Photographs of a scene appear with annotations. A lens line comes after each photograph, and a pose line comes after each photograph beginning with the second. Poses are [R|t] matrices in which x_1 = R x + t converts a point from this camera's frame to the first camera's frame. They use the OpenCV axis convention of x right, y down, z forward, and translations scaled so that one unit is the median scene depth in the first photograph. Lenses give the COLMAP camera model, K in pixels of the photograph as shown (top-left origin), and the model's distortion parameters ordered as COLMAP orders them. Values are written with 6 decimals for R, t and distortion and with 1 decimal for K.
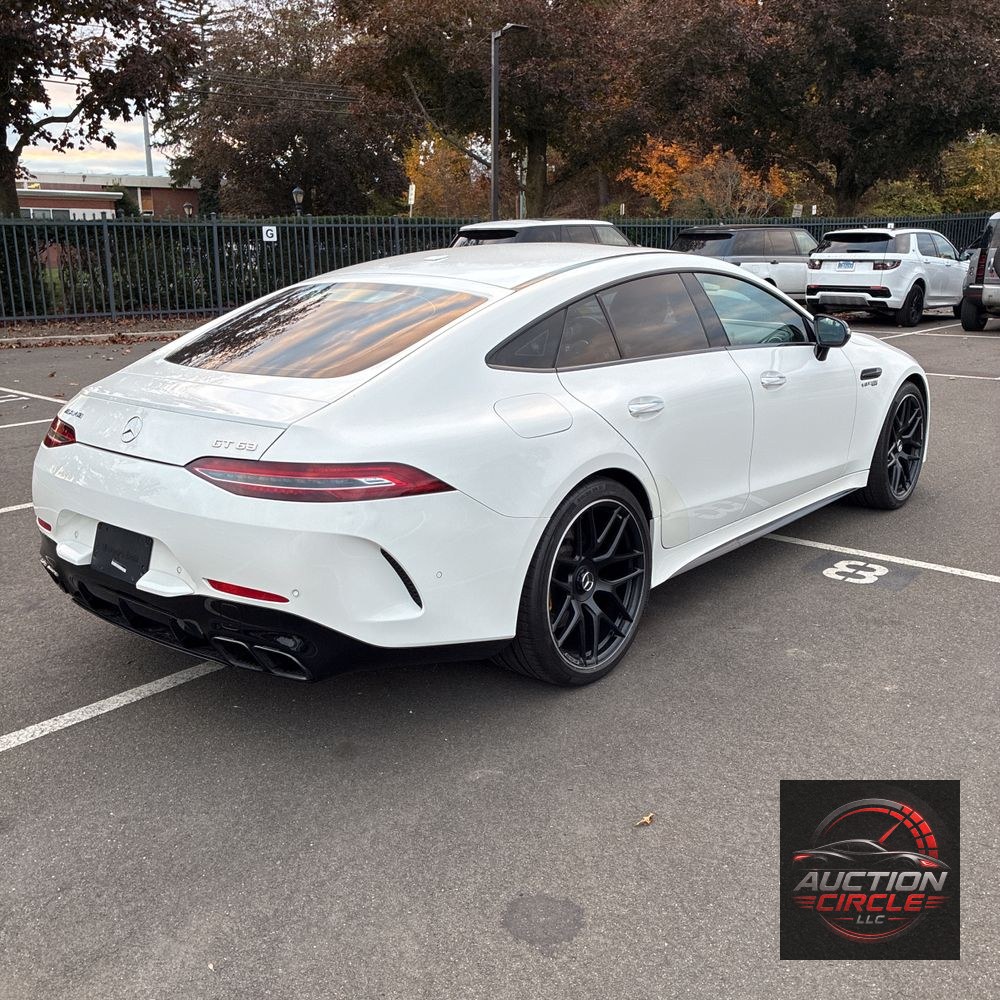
lens RADIAL K [[1017.0, 0, 501.5], [0, 1017.0, 490.8], [0, 0, 1]] dist [0.028728, -0.013646]
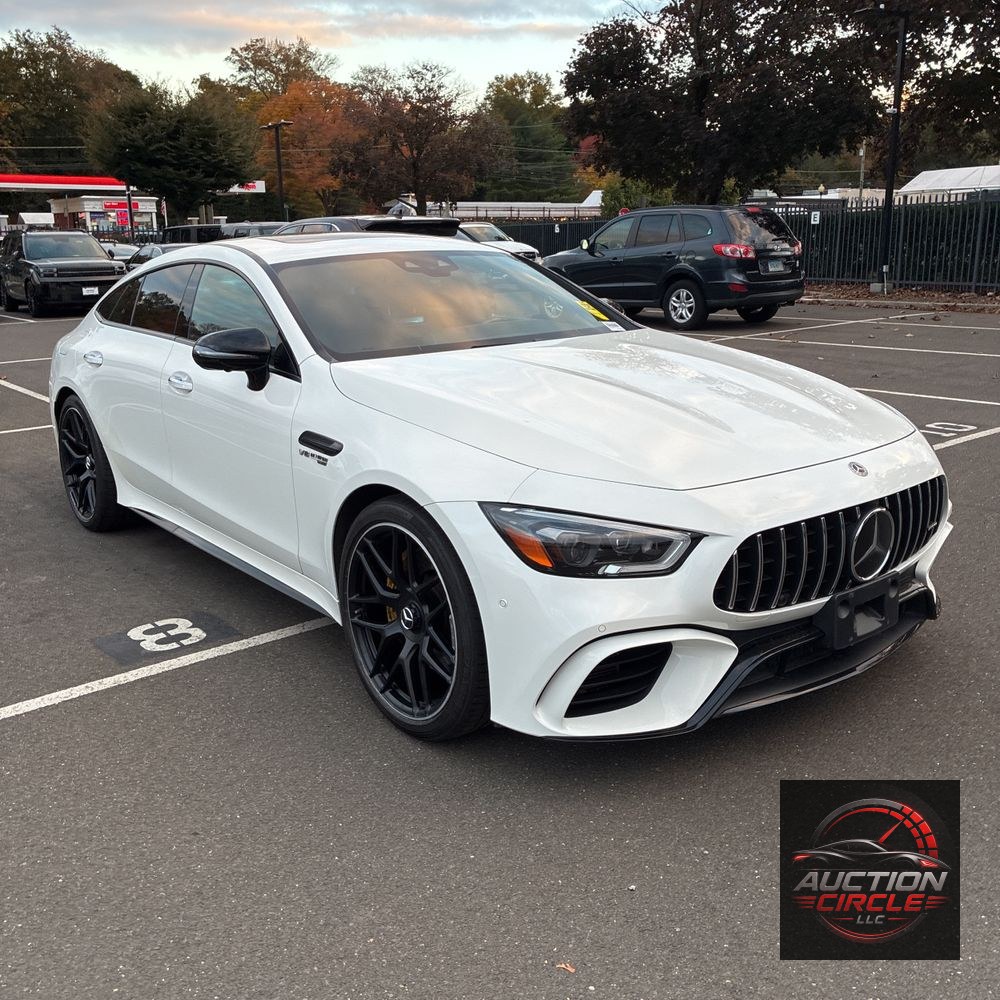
lens RADIAL K [[1029.1, 0, 513.8], [0, 1029.1, 499.2], [0, 0, 1]] dist [0.007220, 0.035931]
pose [[-0.201185, 0.257986, -0.944970, 0.260145], [-0.205640, 0.932074, 0.298246, -0.081764], [0.957725, 0.254327, -0.134467, 0.334223]]
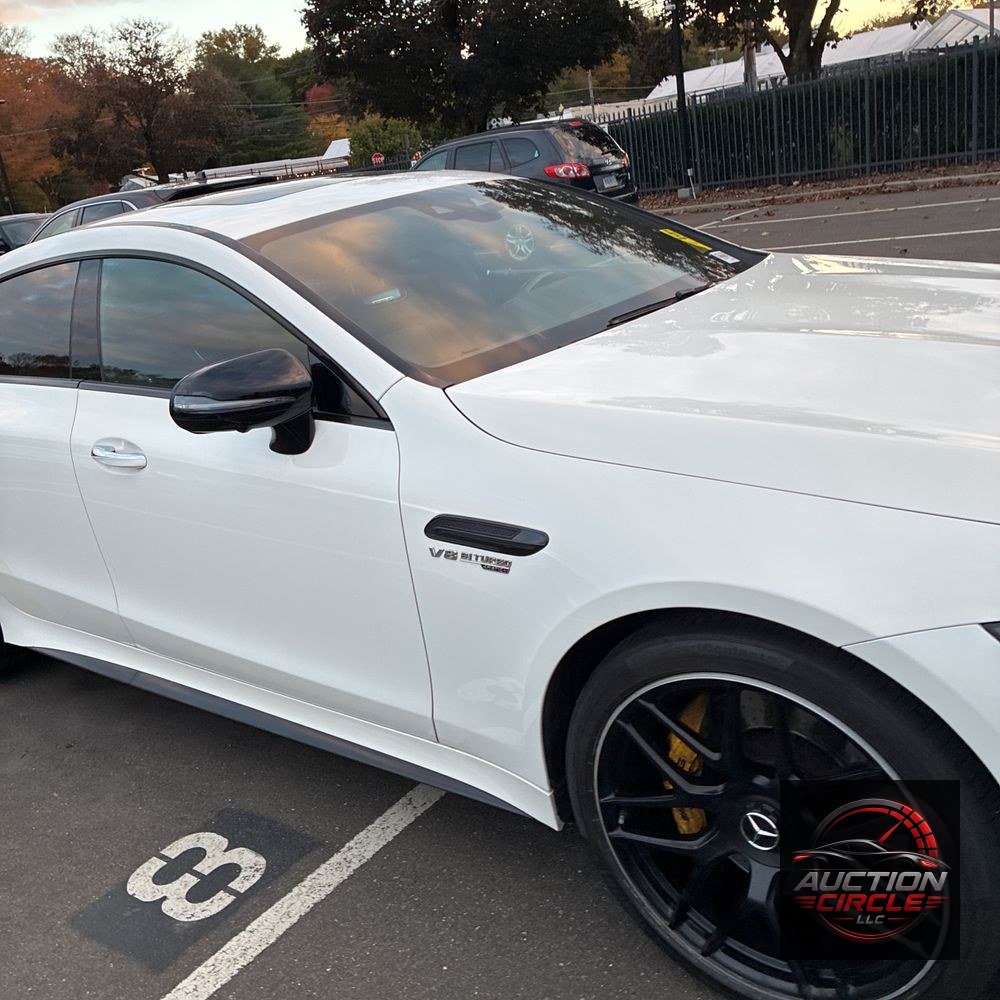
lens RADIAL K [[1017.0, 0, 501.5], [0, 1017.0, 490.8], [0, 0, 1]] dist [0.028728, -0.013646]
pose [[0.036695, 0.314026, -0.948705, 0.189743], [-0.081713, 0.947108, 0.310337, -0.065800], [0.995980, 0.066134, 0.060414, 0.272761]]
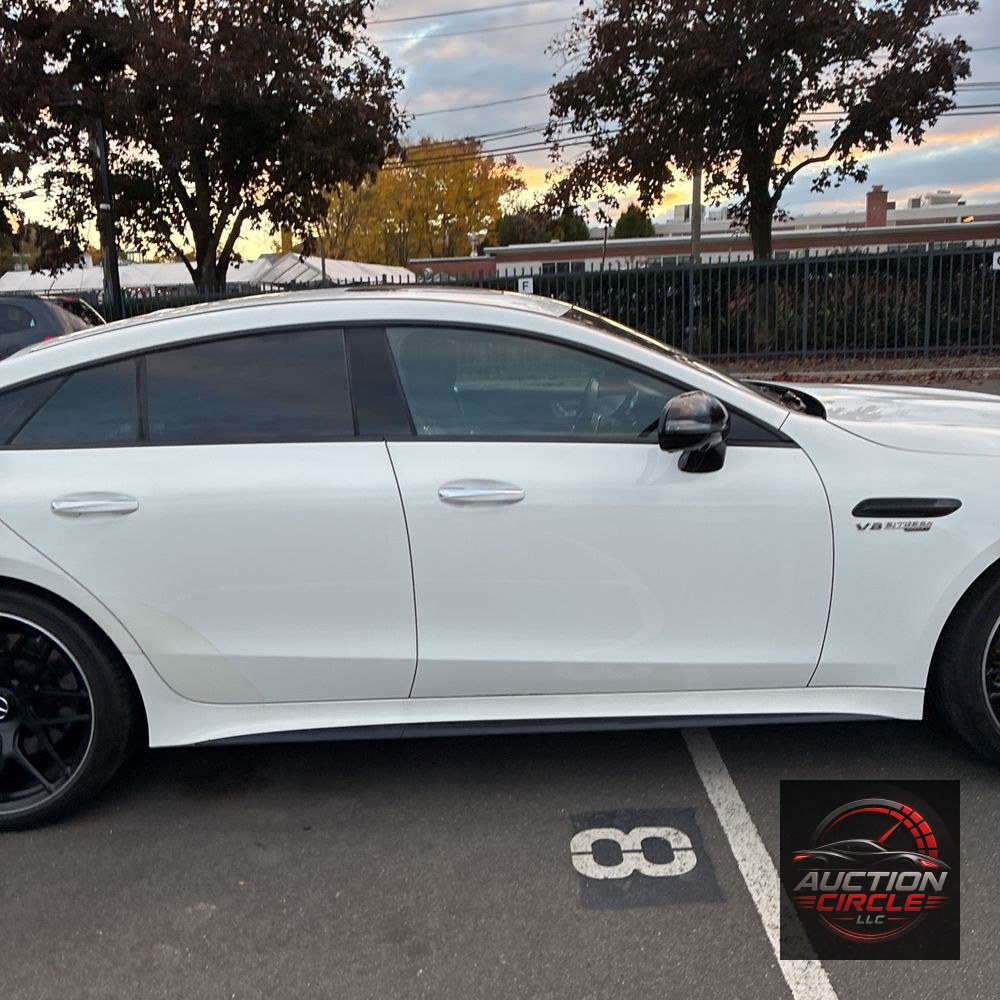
lens RADIAL K [[1012.4, 0, 500.0], [0, 1012.4, 500.0], [0, 0, 1]] dist [0.018065, 0.005194]
pose [[0.636640, 0.128078, -0.760451, 0.172802], [-0.144067, 0.988504, 0.045877, -0.031367], [0.757584, 0.080348, 0.647773, 0.139965]]
